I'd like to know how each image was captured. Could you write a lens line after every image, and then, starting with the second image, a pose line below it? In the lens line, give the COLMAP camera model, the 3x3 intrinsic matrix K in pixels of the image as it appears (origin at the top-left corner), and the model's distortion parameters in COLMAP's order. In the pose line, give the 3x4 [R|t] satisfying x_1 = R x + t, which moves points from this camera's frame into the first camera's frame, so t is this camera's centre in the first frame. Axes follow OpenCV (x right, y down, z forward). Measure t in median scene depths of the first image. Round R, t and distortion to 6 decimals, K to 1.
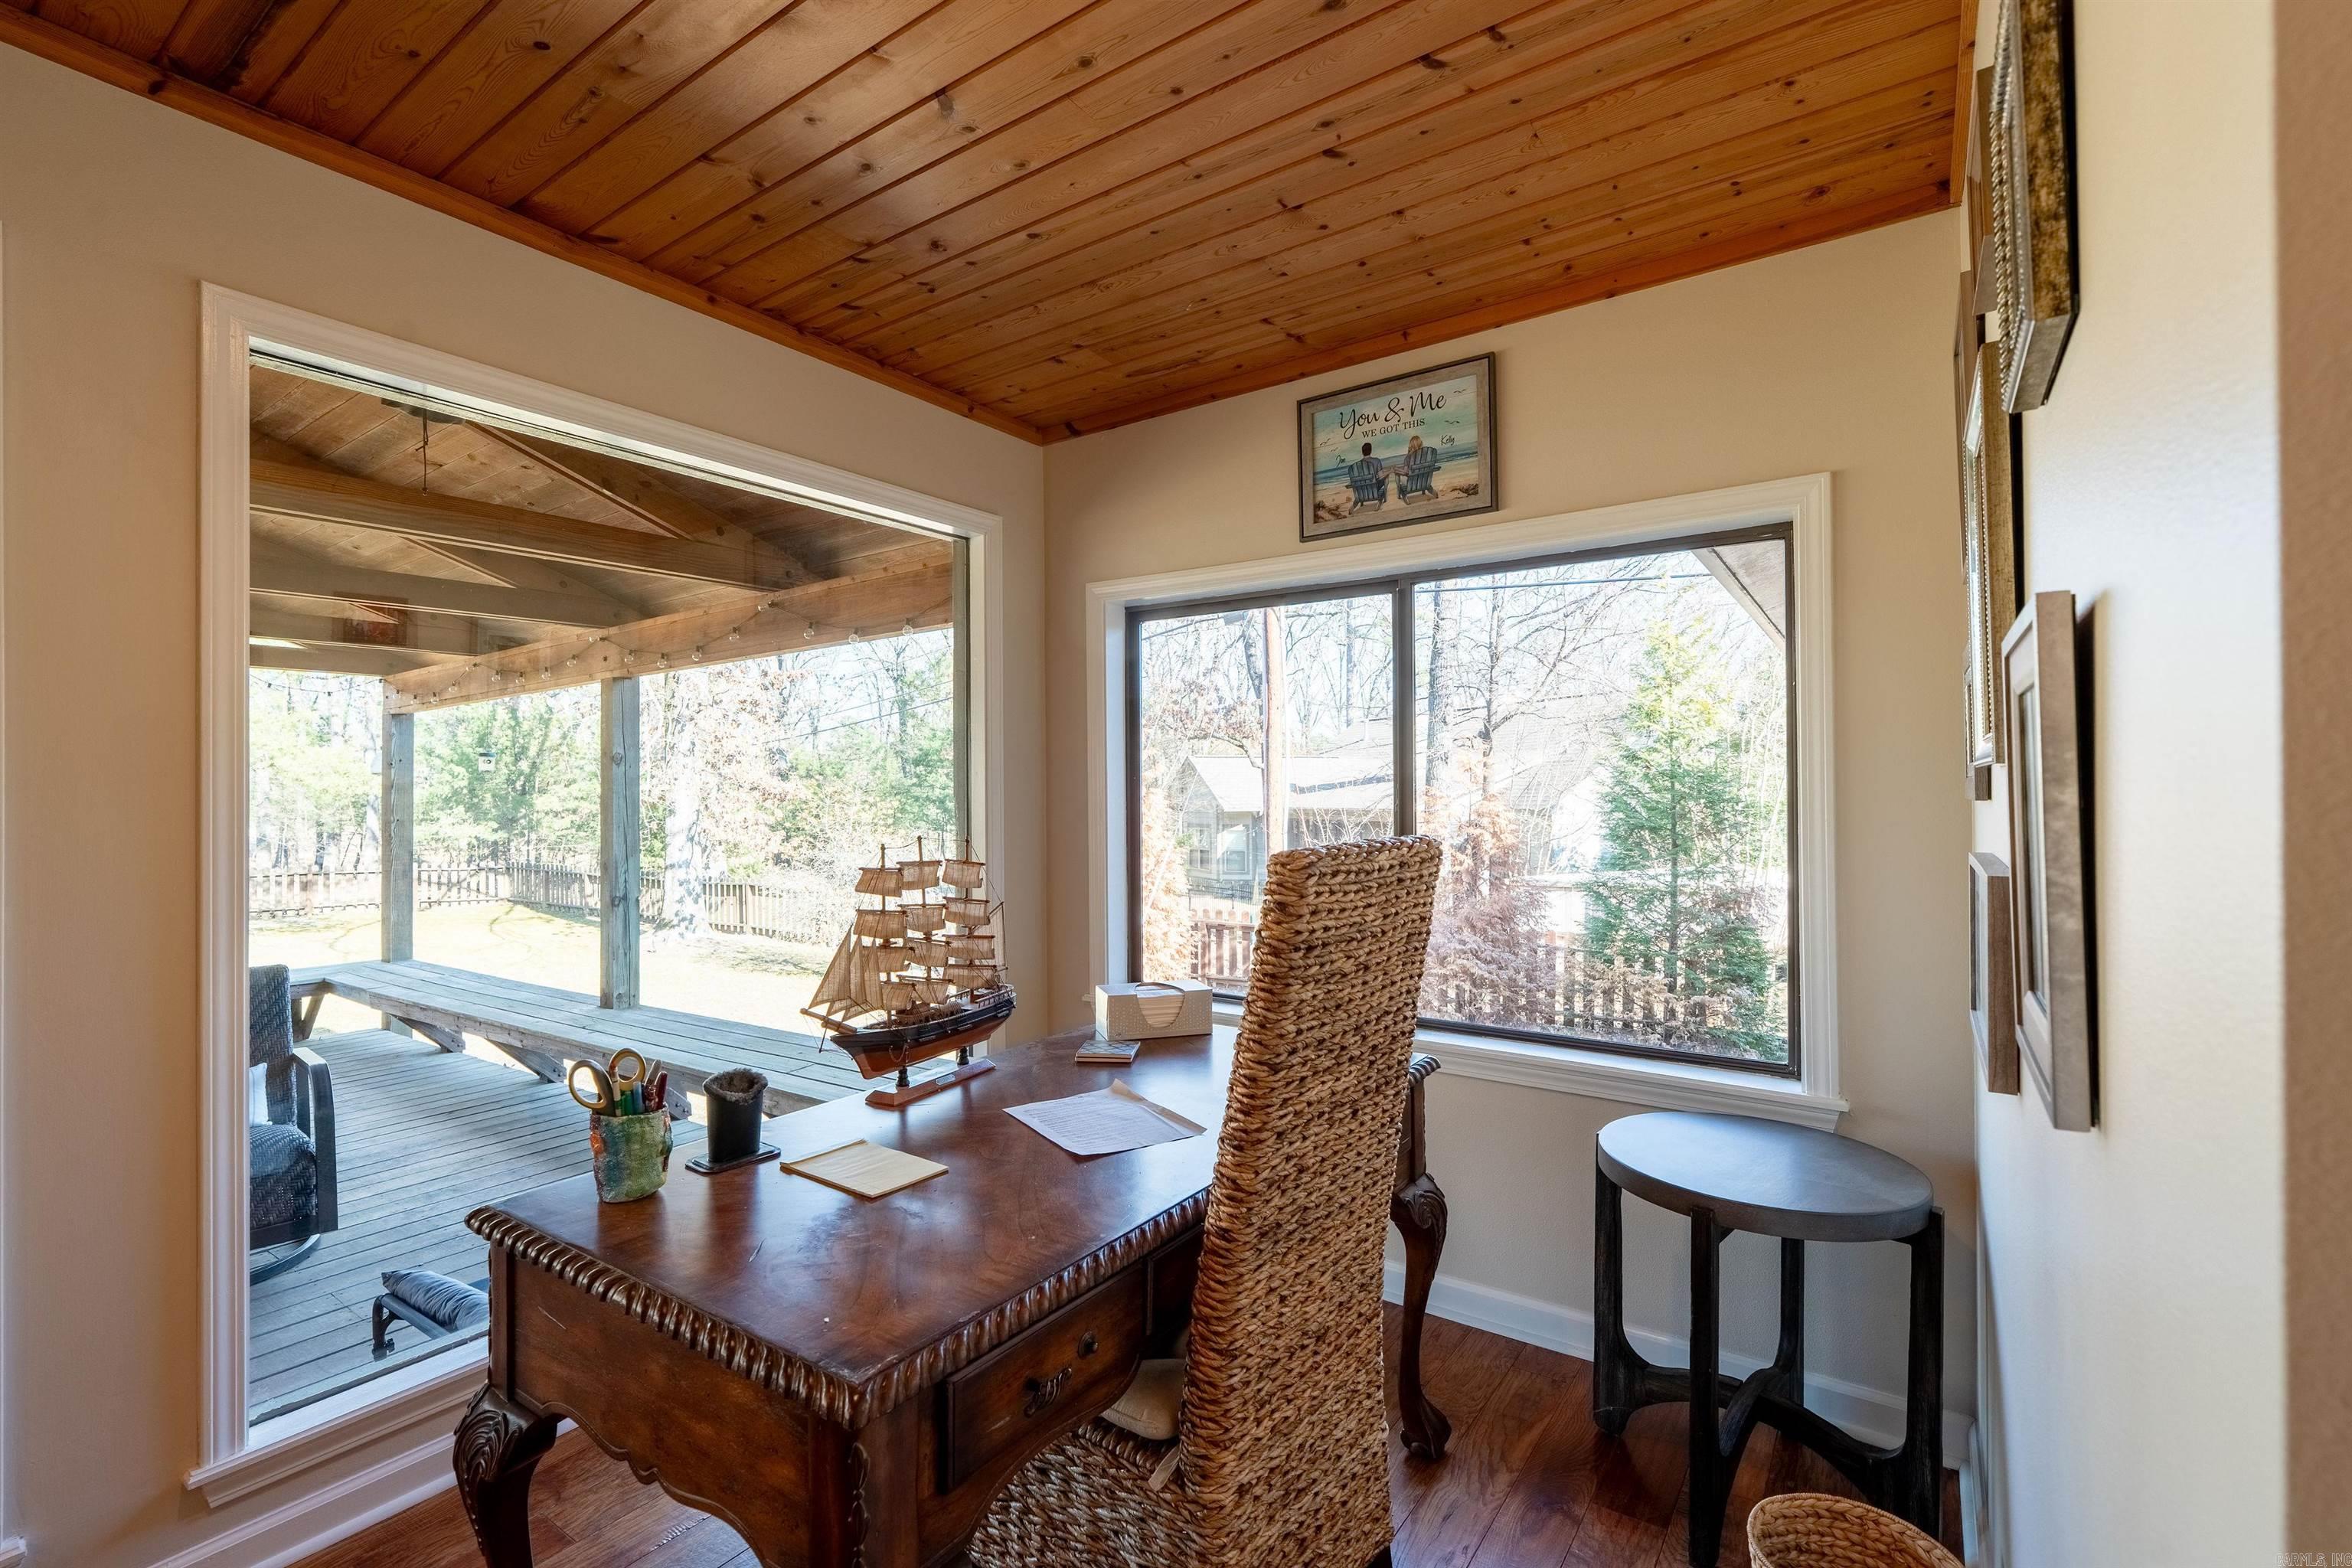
lens RADIAL K [[1052.2, 0, 1175.2], [0, 1052.2, 781.4], [0, 0, 1]] dist [-0.006364, 0.002531]
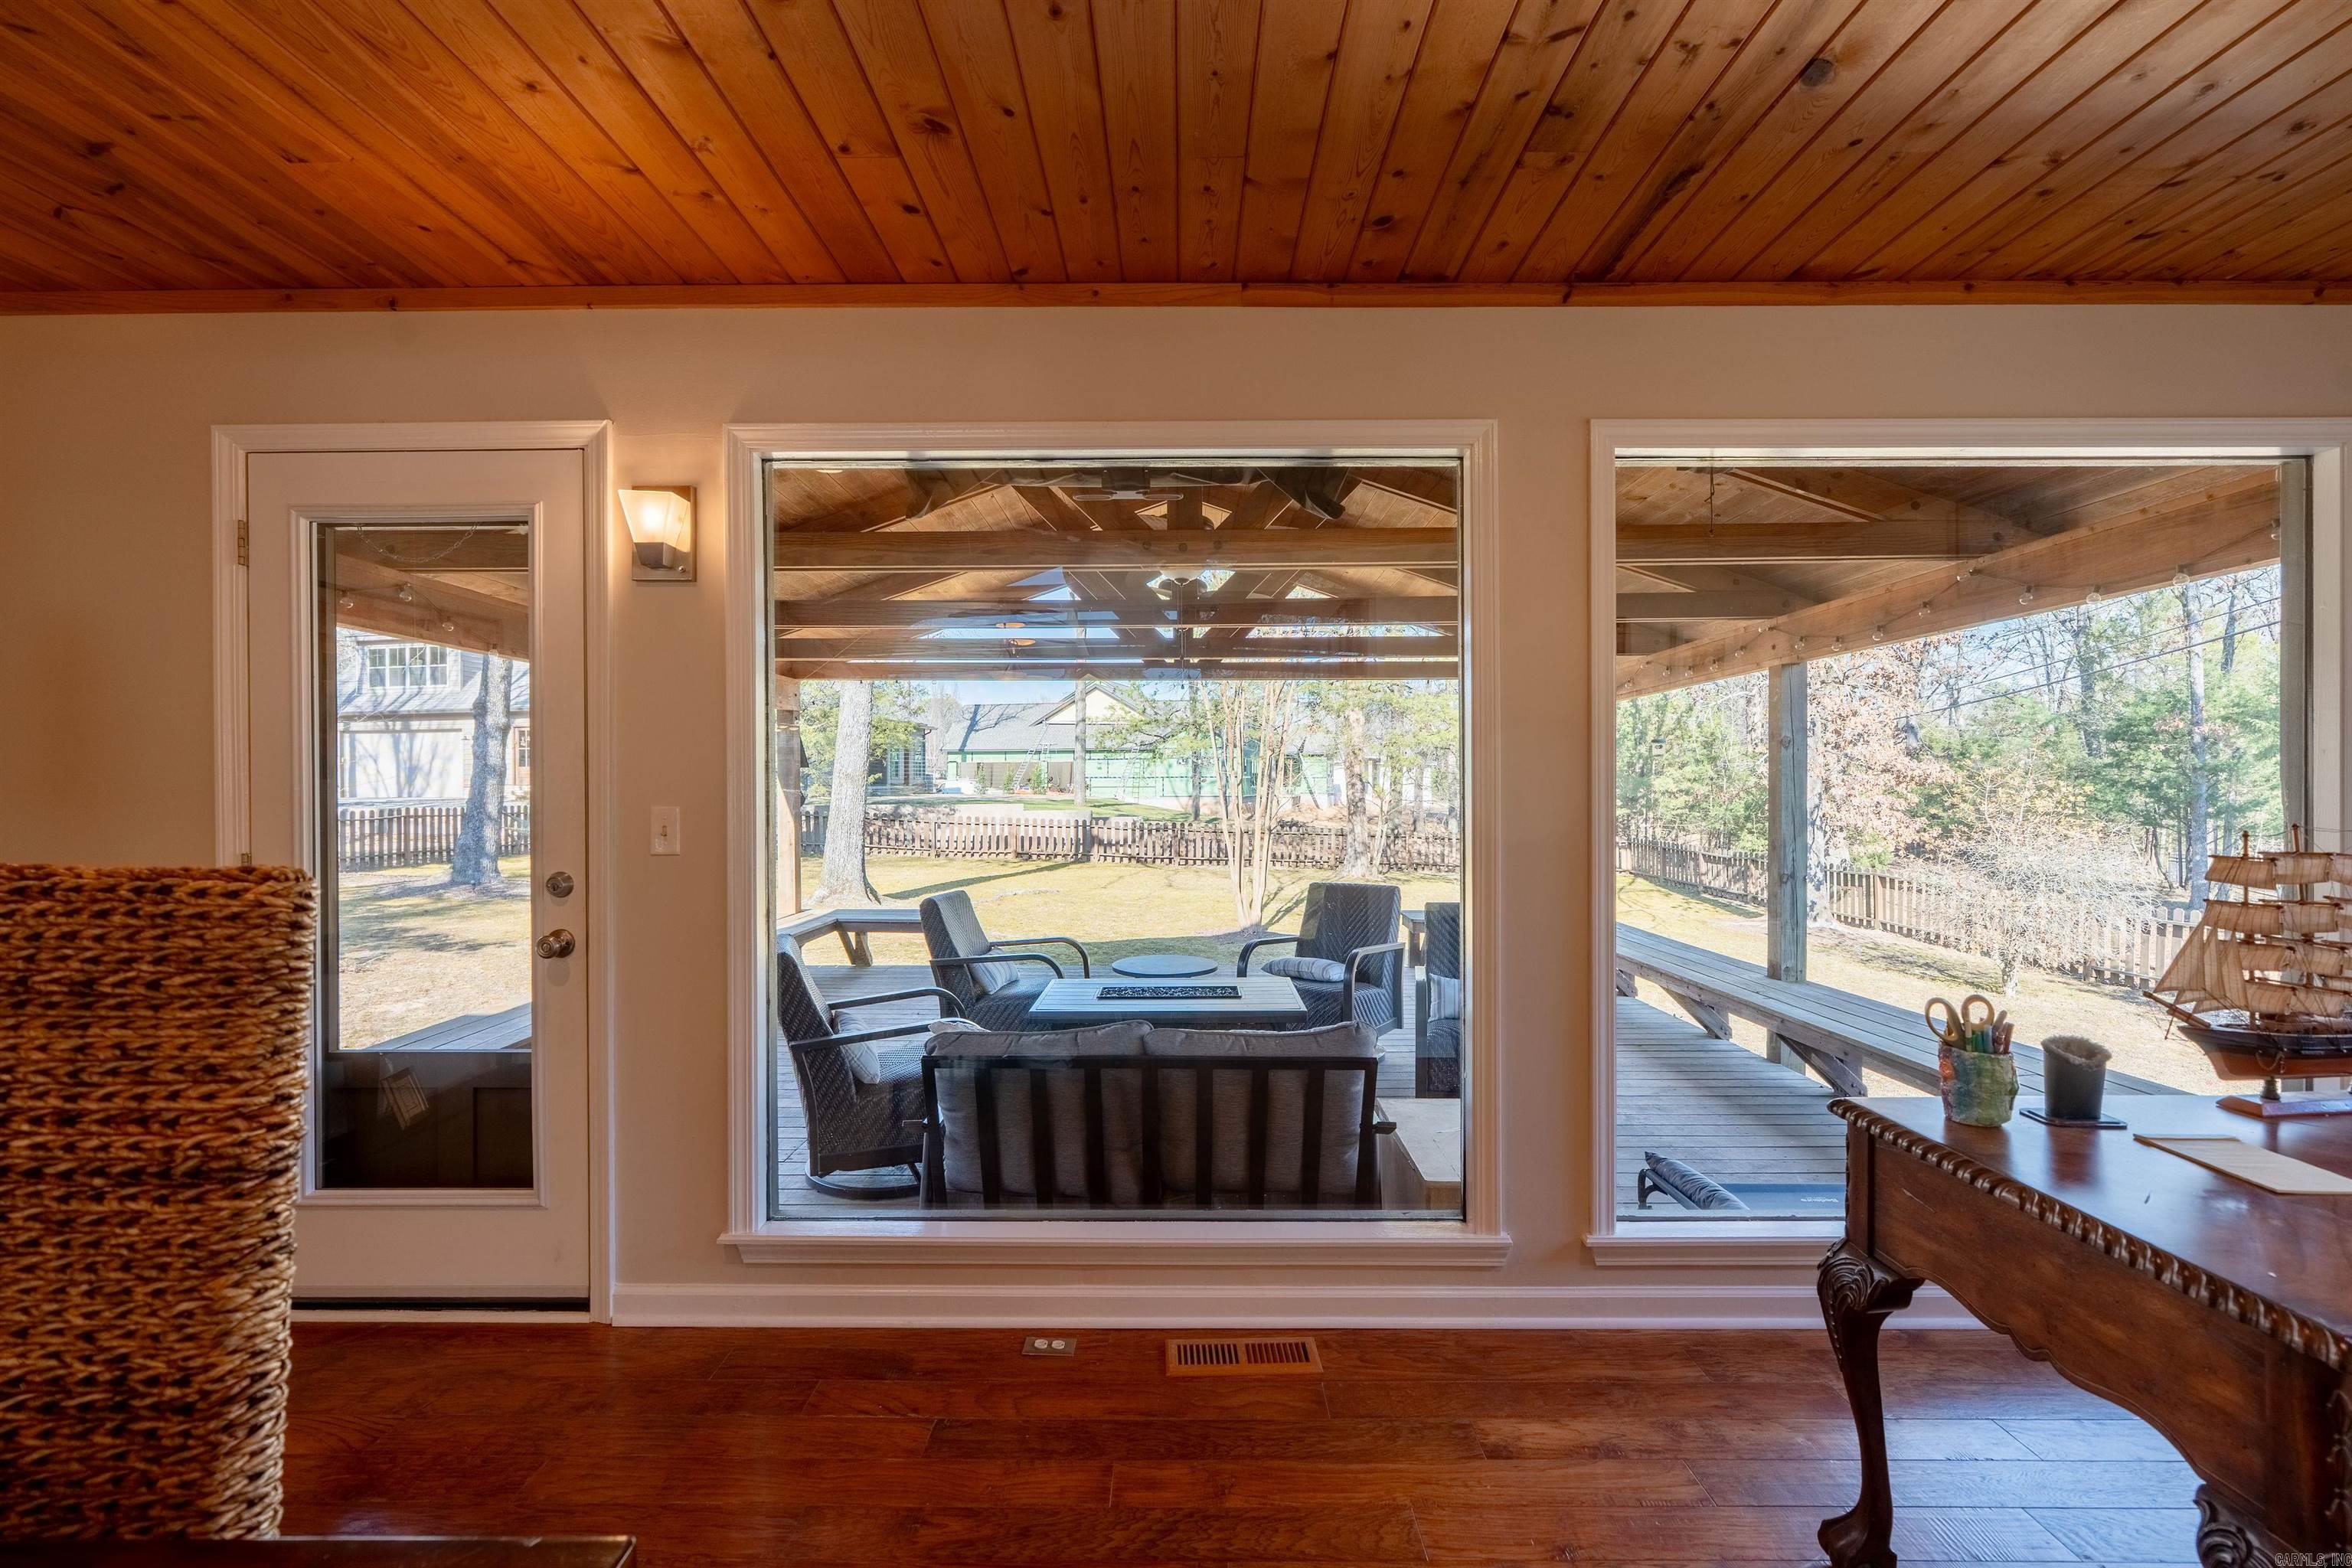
lens RADIAL K [[1052.2, 0, 1177.8], [0, 1052.2, 783.4], [0, 0, 1]] dist [-0.006364, 0.002531]
pose [[0.570299, 0.009069, -0.821387, -0.031230], [0.006509, 0.999858, 0.015559, -0.001304], [0.821412, -0.014219, 0.570158, -0.156255]]
